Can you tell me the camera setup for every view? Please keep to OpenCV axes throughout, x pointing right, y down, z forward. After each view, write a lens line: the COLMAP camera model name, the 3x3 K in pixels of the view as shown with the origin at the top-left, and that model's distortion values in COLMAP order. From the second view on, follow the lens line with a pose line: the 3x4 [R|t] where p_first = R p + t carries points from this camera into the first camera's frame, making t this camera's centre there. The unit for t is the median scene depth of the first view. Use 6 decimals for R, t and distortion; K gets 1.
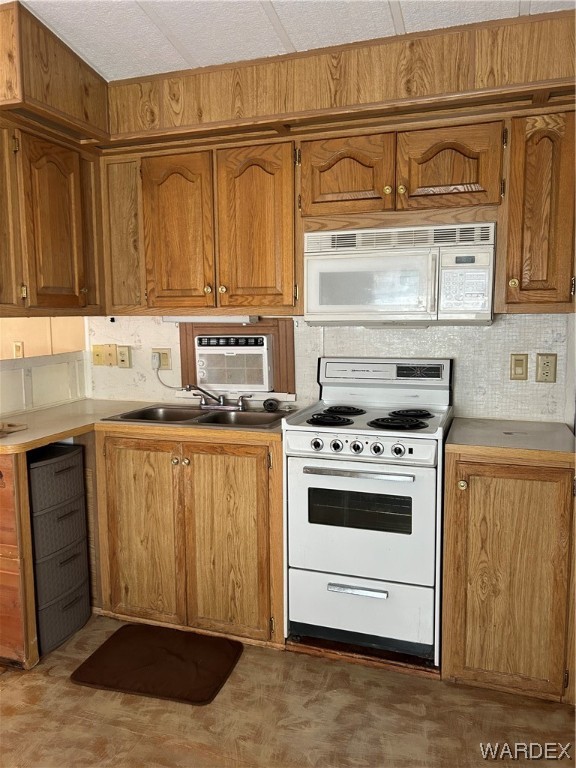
lens RADIAL K [[576.1, 0, 284.6], [0, 576.1, 379.5], [0, 0, 1]] dist [0.041677, -0.053178]
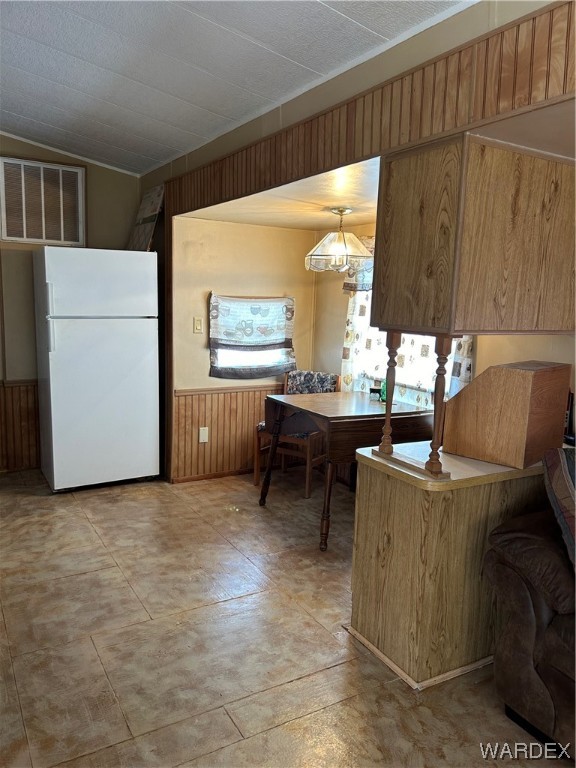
lens RADIAL K [[576.1, 0, 283.3], [0, 576.1, 383.0], [0, 0, 1]] dist [0.041677, -0.053178]
pose [[-0.753565, -0.115367, 0.647171, -1.160914], [0.045314, 0.973022, 0.226219, -0.125868], [-0.655809, 0.199796, -0.728008, 1.207692]]
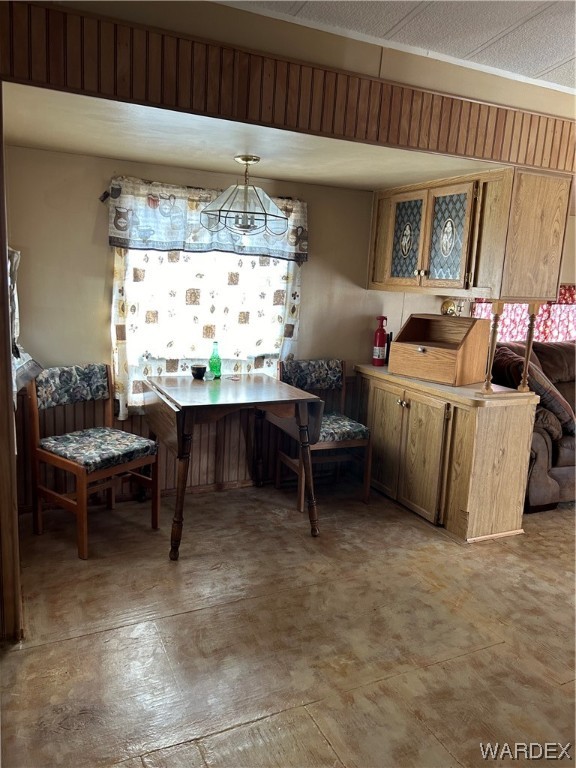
lens RADIAL K [[576.1, 0, 283.7], [0, 576.1, 381.0], [0, 0, 1]] dist [0.041677, -0.053178]
pose [[-0.718883, 0.100706, -0.687798, 0.642315], [-0.122141, 0.955757, 0.267601, -0.099732], [0.684316, 0.276383, -0.674777, 0.943681]]
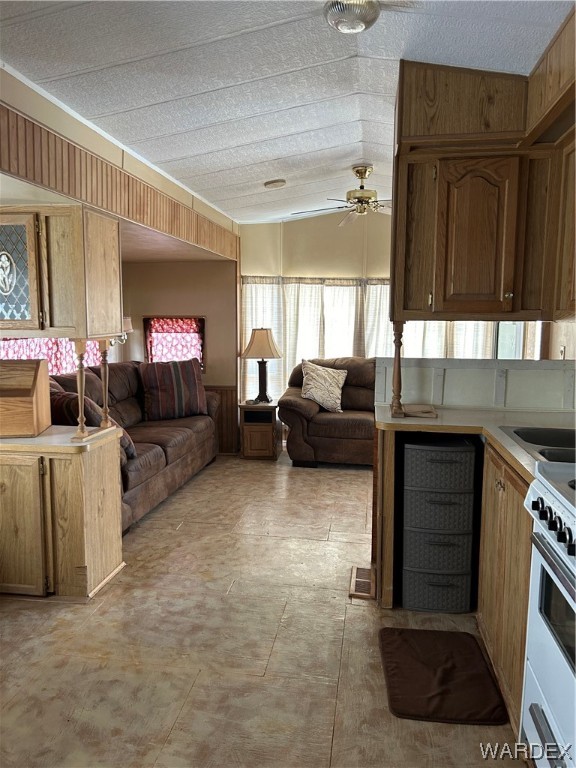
lens RADIAL K [[576.1, 0, 284.6], [0, 576.1, 379.4], [0, 0, 1]] dist [0.041677, -0.053178]
pose [[0.174185, 0.116868, -0.977753, 0.695315], [-0.122289, 0.987813, 0.096285, -0.072467], [0.977090, 0.102797, 0.186354, 0.547519]]
